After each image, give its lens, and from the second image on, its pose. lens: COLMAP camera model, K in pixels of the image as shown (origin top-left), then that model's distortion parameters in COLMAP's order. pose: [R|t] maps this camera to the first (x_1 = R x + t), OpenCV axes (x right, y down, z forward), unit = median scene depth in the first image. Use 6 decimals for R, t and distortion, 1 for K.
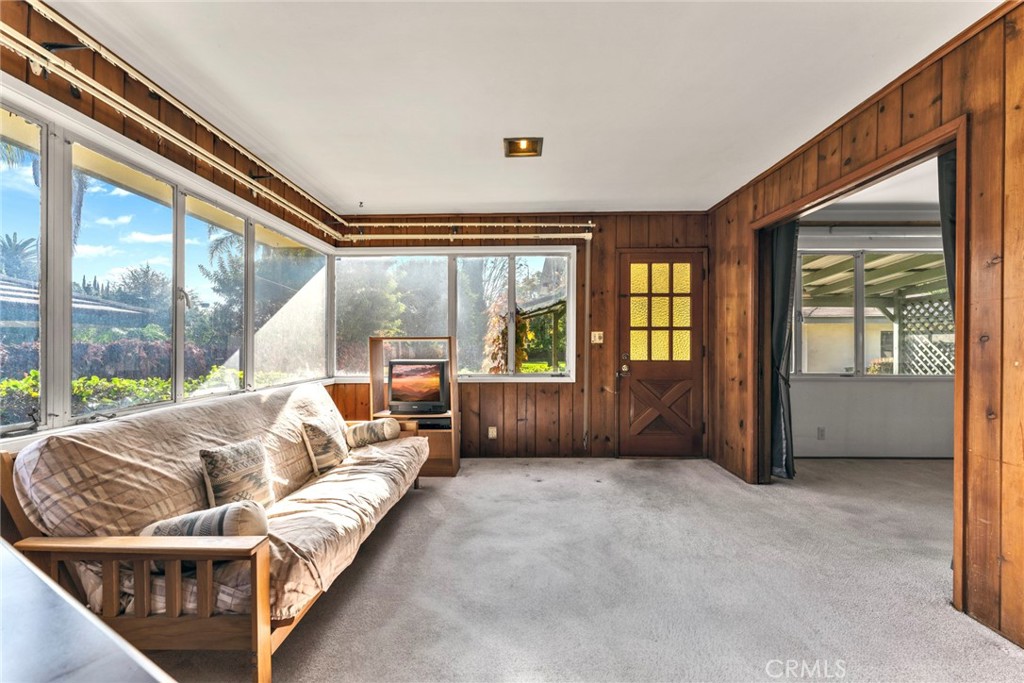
lens RADIAL K [[413.7, 0, 512.1], [0, 413.7, 344.7], [0, 0, 1]] dist [0.002822, -0.000009]
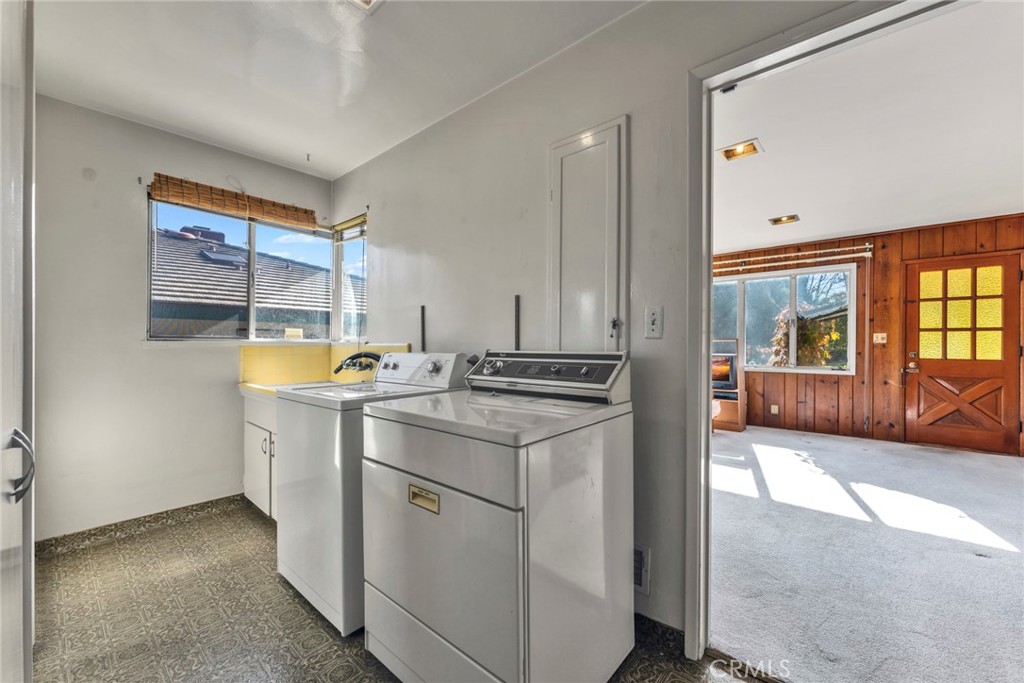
lens RADIAL K [[413.7, 0, 510.3], [0, 413.7, 344.7], [0, 0, 1]] dist [0.002822, -0.000009]
pose [[0.763848, 0.002377, -0.645392, 0.163888], [-0.001860, 0.999997, 0.001481, 0.001080], [0.645393, 0.000069, 0.763850, -0.583216]]
